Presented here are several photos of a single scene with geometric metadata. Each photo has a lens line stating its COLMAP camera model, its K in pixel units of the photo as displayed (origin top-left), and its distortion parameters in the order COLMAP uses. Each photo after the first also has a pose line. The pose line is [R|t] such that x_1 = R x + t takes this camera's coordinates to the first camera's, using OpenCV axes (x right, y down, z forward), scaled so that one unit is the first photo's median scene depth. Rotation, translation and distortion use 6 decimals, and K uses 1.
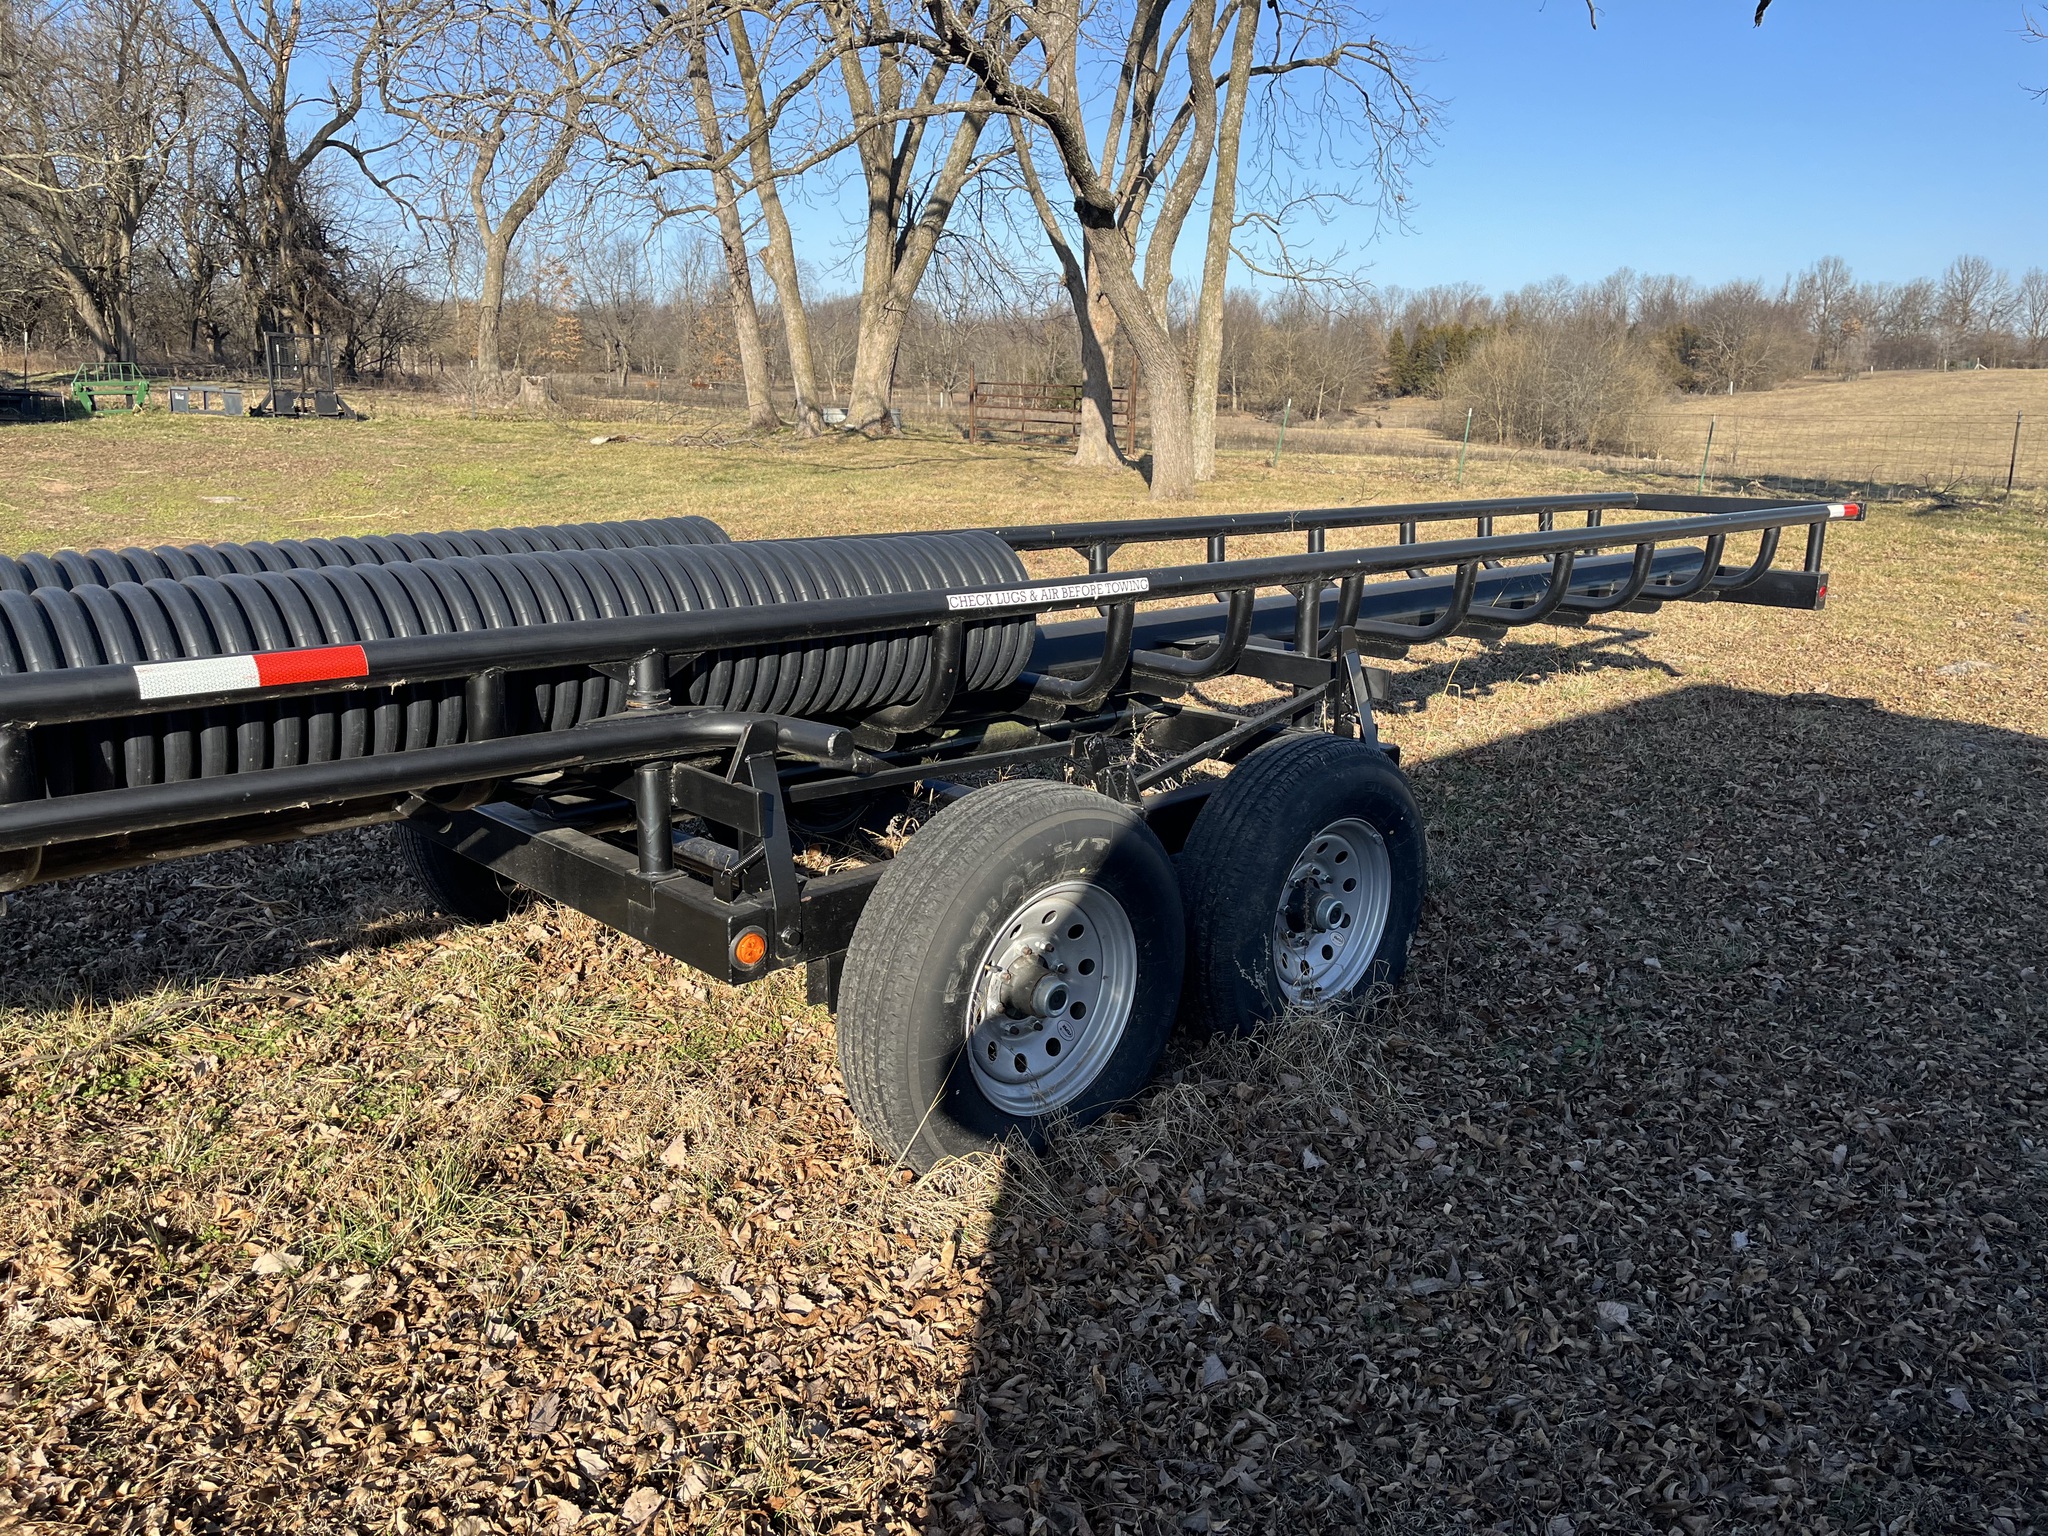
lens RADIAL K [[1539.1, 0, 1008.4], [0, 1539.1, 774.0], [0, 0, 1]] dist [0.048580, -0.071749]
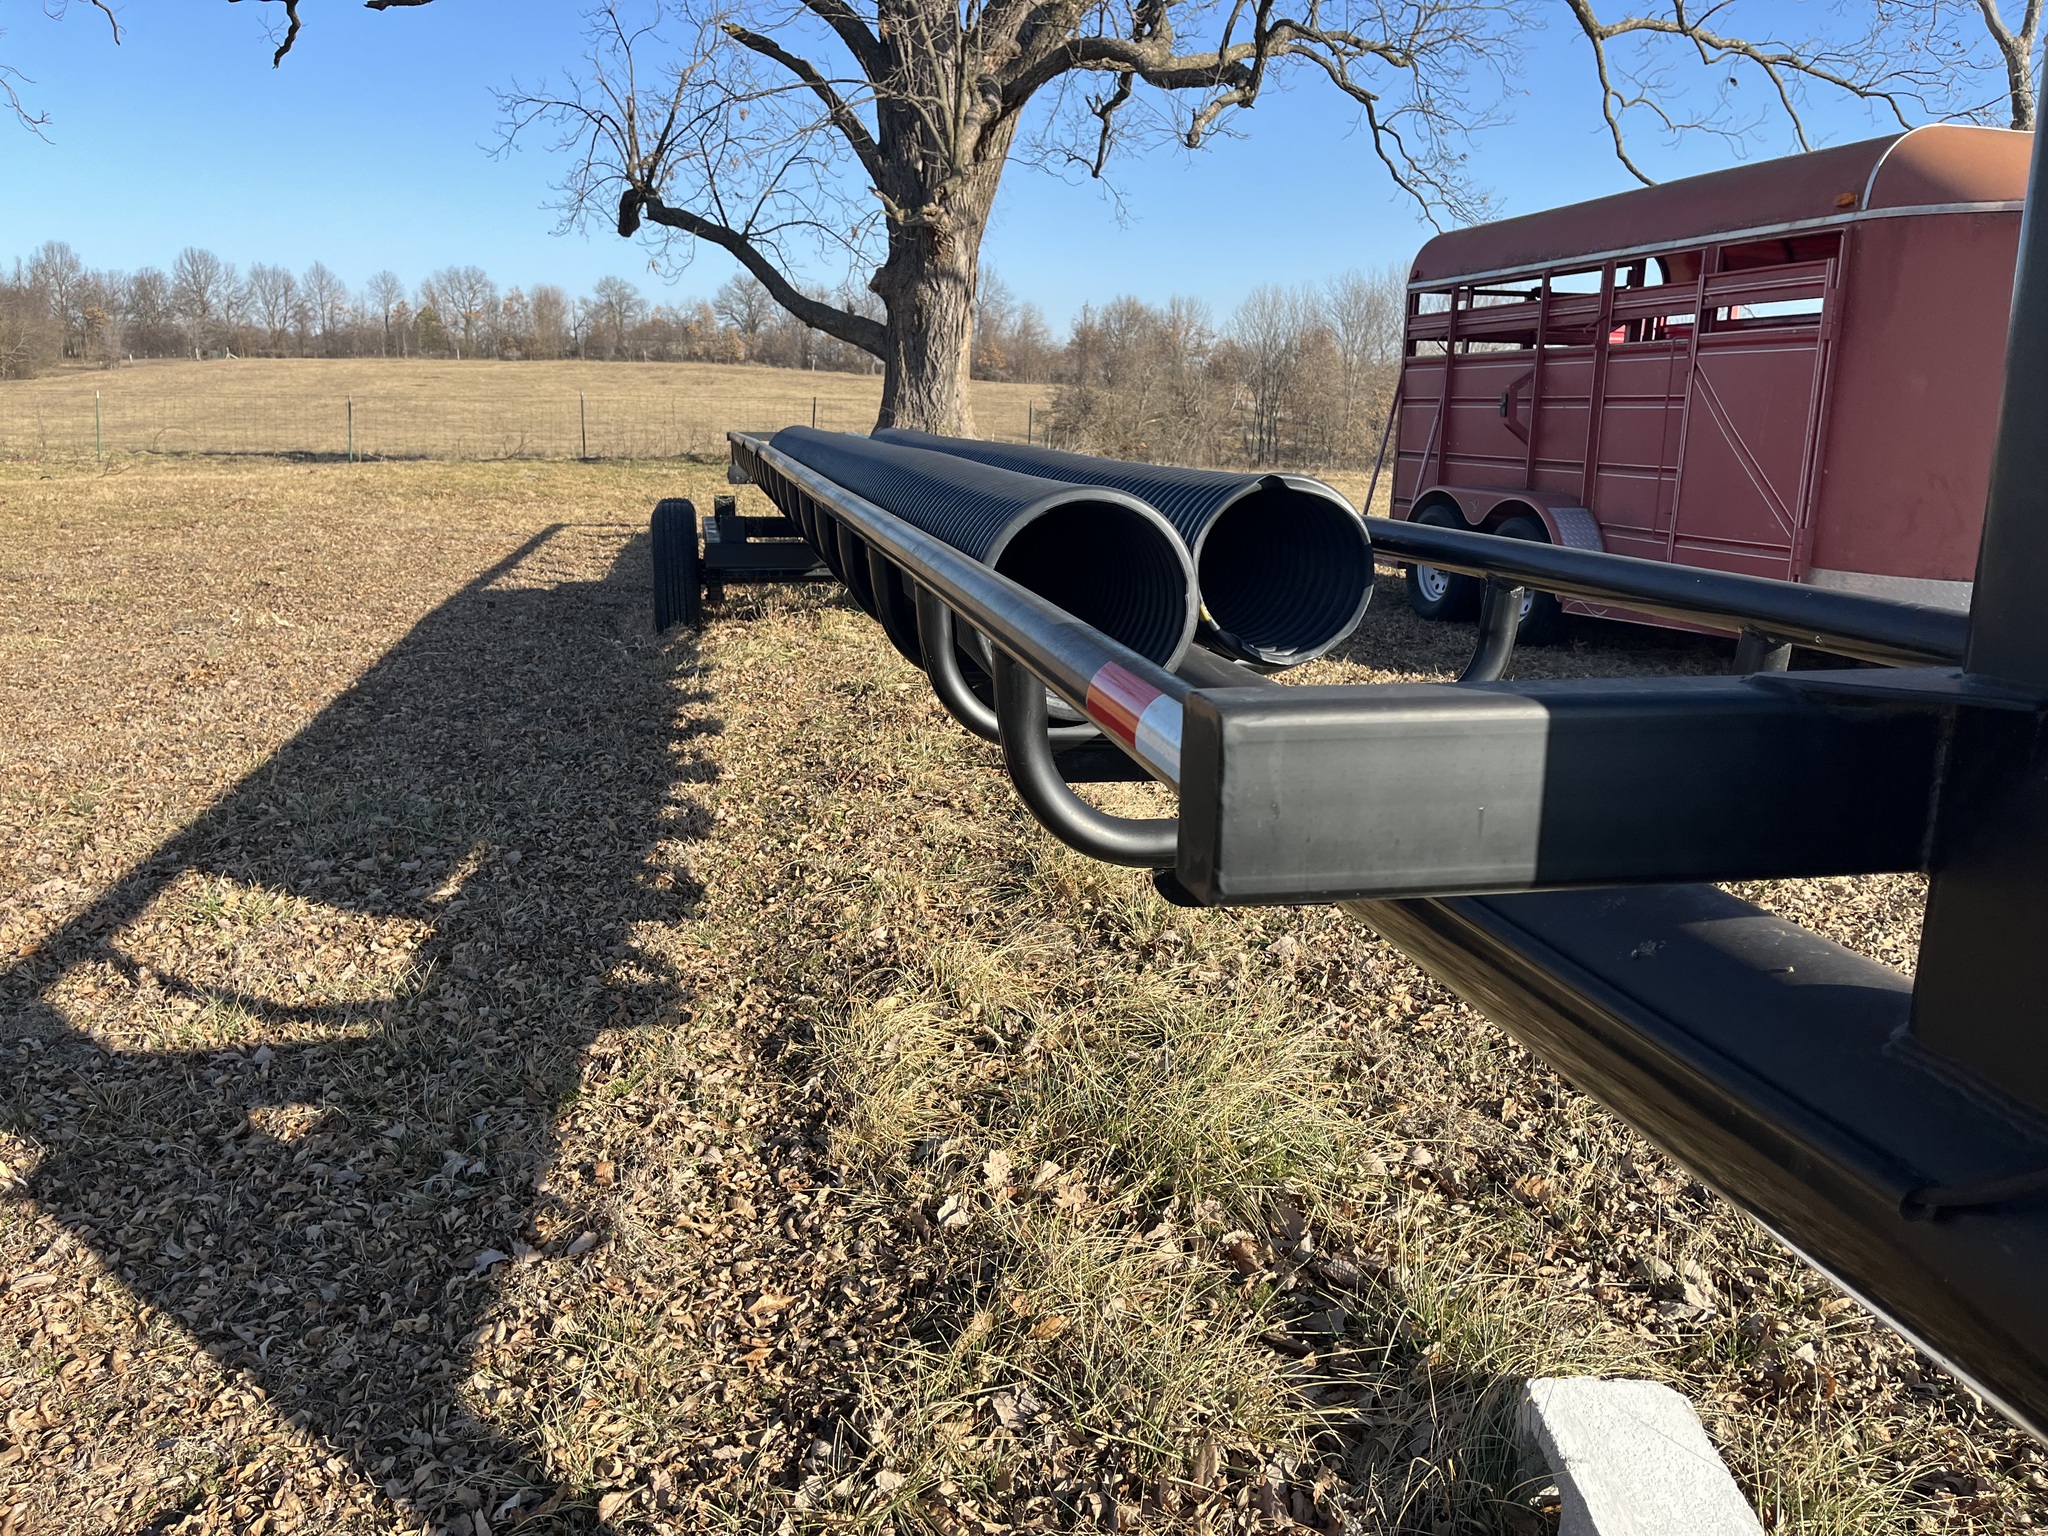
lens RADIAL K [[1539.1, 0, 1008.4], [0, 1539.1, 774.0], [0, 0, 1]] dist [0.048580, -0.071749]
pose [[0.537590, -0.205203, 0.817856, -0.133273], [0.199383, 0.973366, 0.113163, 0.009979], [-0.819294, 0.102231, 0.564186, -0.034253]]
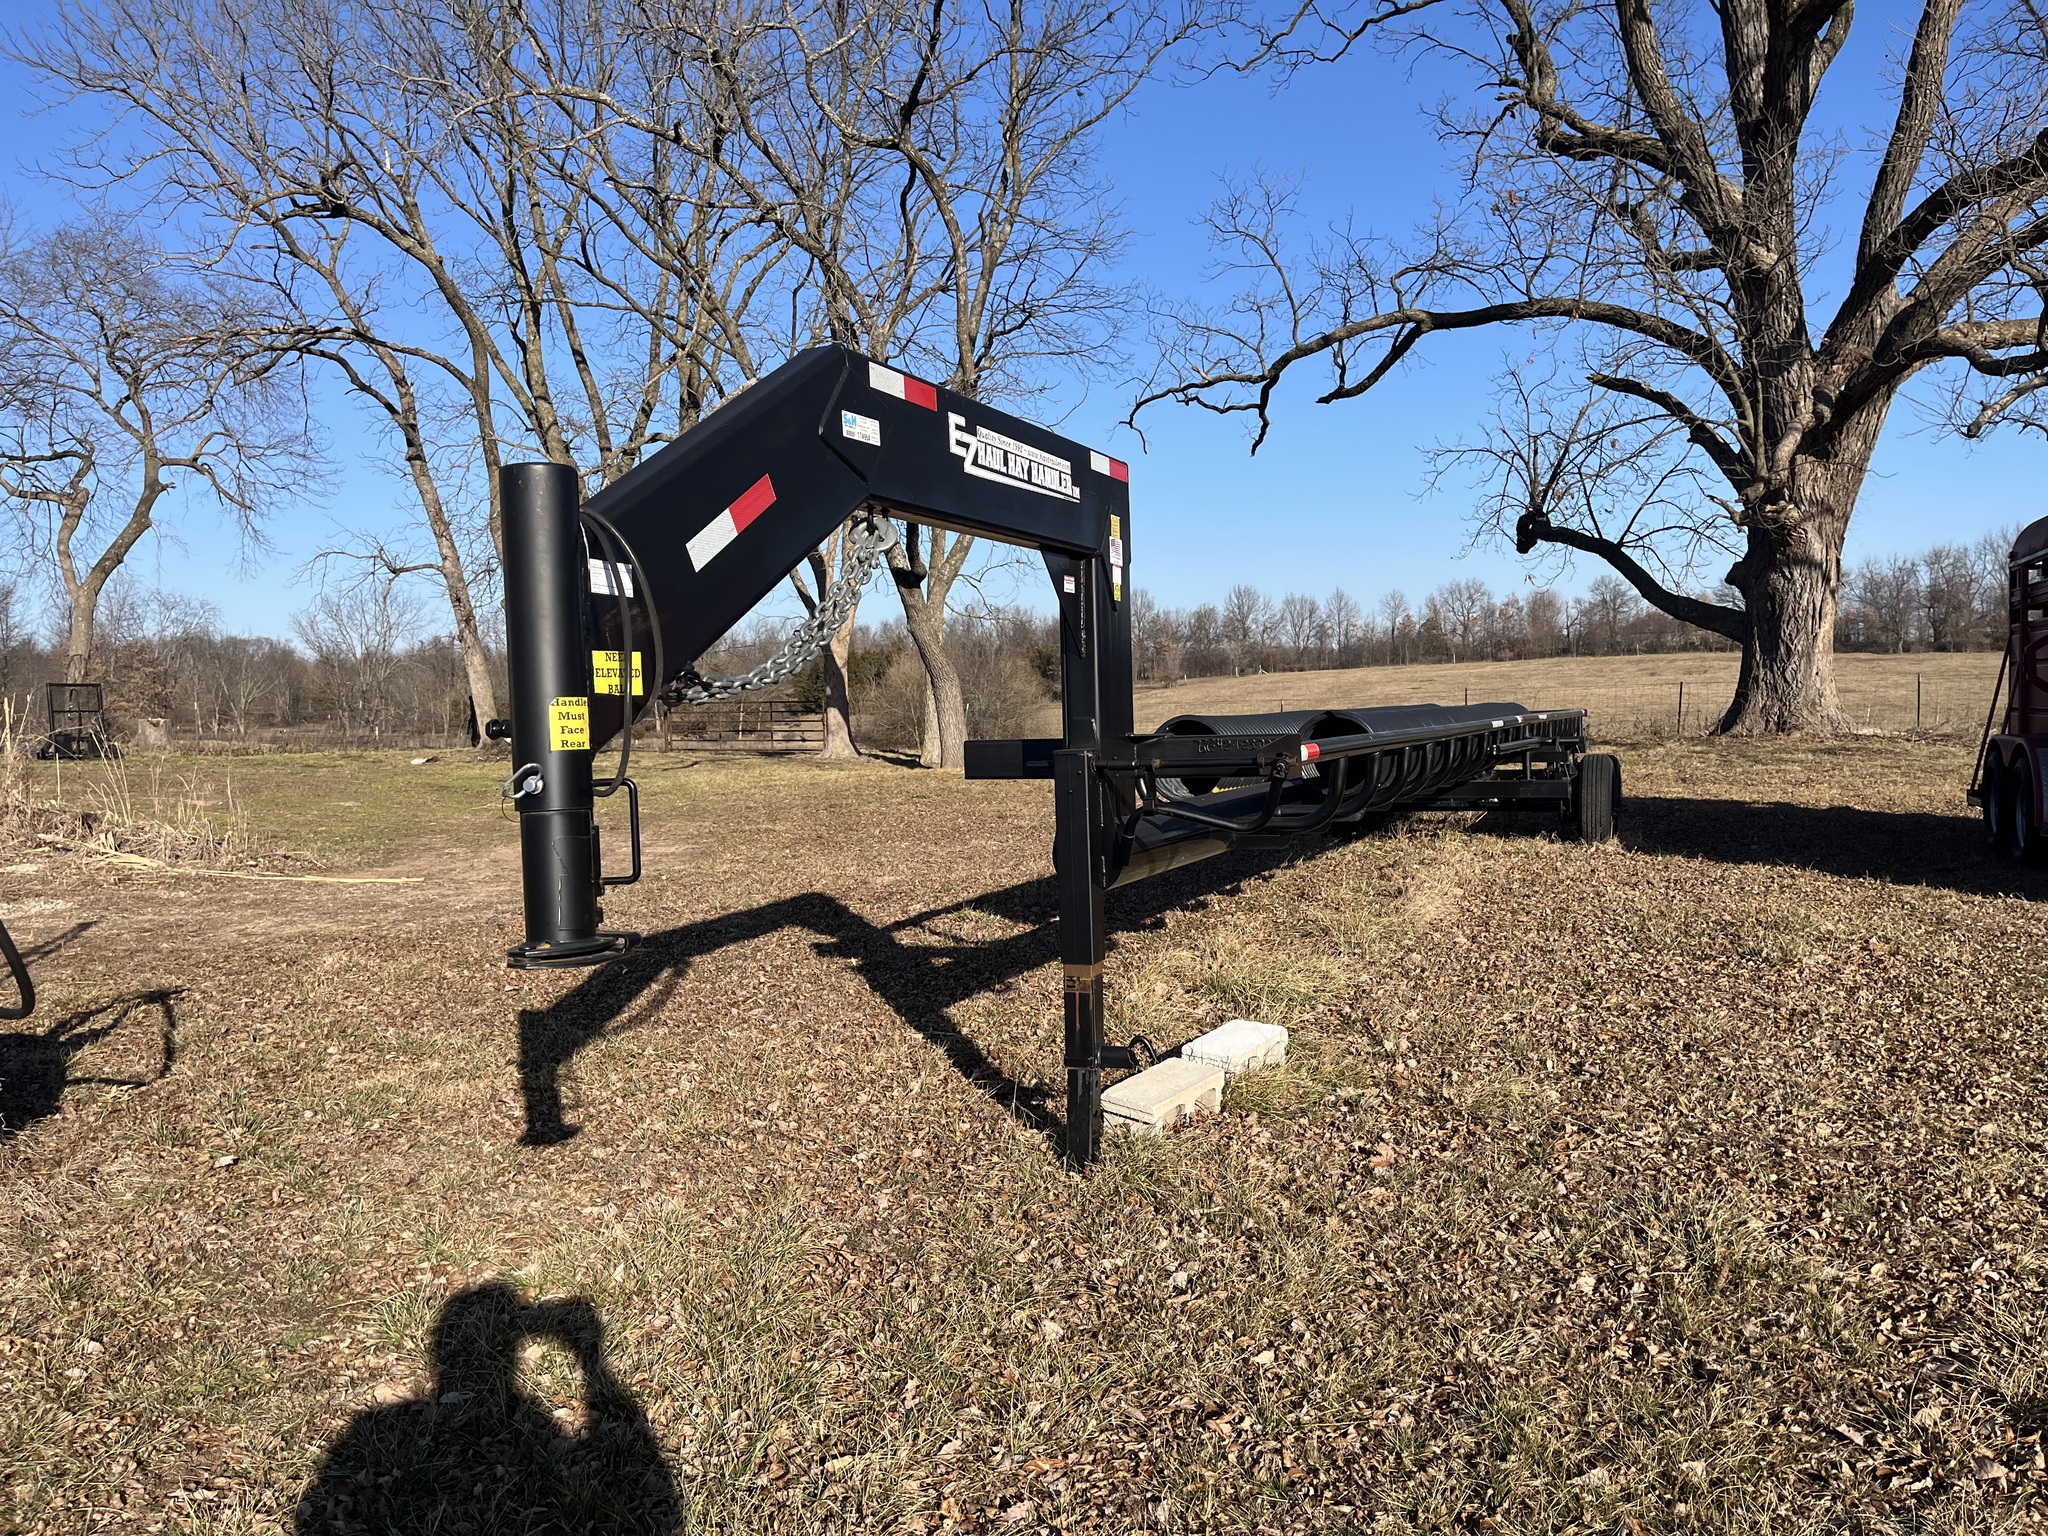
lens RADIAL K [[1521.0, 0, 1024.4], [0, 1521.0, 807.0], [0, 0, 1]] dist [0.068935, -0.095460]
pose [[0.921924, -0.066549, 0.381610, -0.149250], [0.134515, 0.978829, -0.154274, 0.029703], [-0.363264, 0.193561, 0.911358, -0.108706]]
